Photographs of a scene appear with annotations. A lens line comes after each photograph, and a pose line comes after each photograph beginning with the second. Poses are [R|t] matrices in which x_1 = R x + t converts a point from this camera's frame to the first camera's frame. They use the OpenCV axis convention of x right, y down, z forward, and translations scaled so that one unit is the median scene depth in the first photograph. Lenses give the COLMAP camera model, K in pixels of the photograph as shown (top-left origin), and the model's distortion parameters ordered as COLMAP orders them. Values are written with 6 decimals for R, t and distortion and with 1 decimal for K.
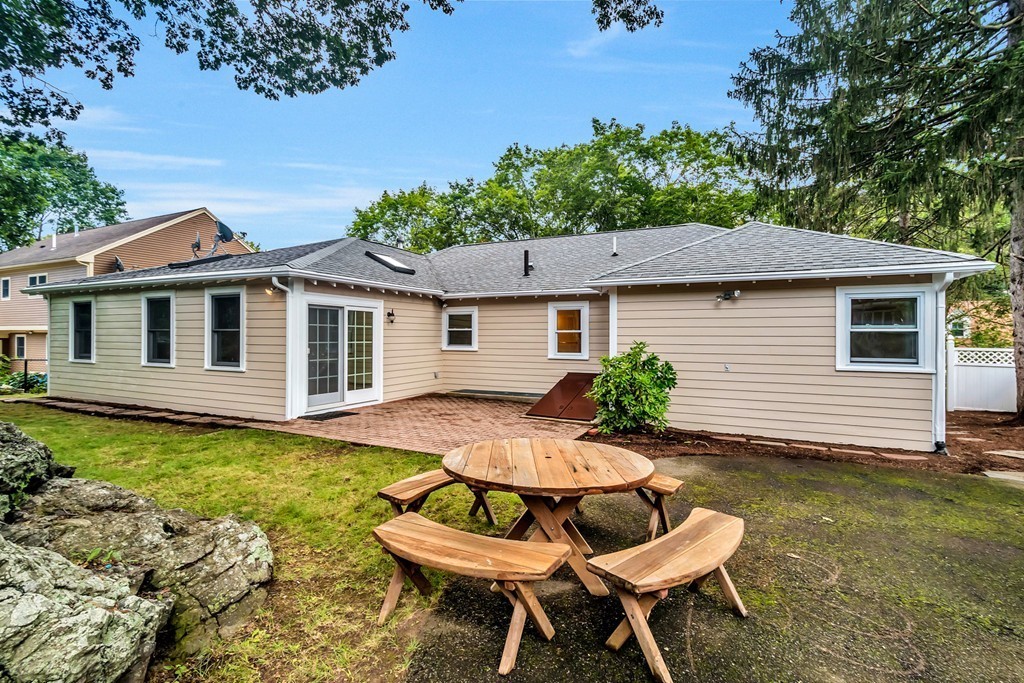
lens RADIAL K [[473.1, 0, 511.7], [0, 473.1, 332.1], [0, 0, 1]] dist [0.011702, -0.000491]
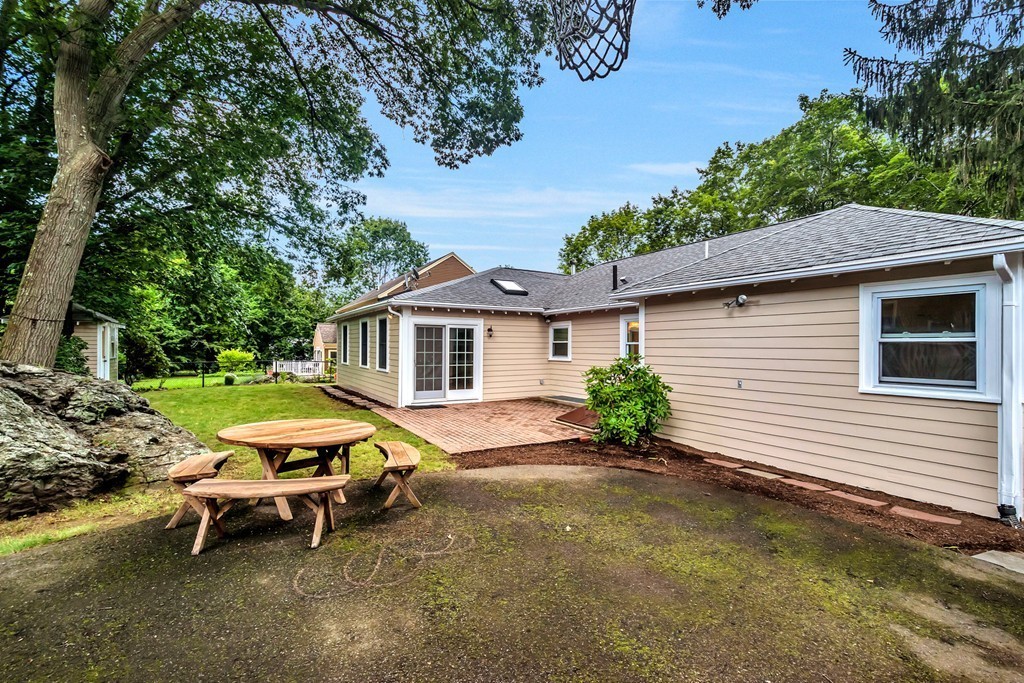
lens RADIAL K [[451.3, 0, 512.0], [0, 451.3, 341.5], [0, 0, 1]] dist [0.013202, -0.000269]
pose [[0.837548, -0.006603, -0.546323, 0.458428], [0.003207, 0.999969, -0.007170, 0.000862], [0.546354, 0.004253, 0.837544, 0.054001]]
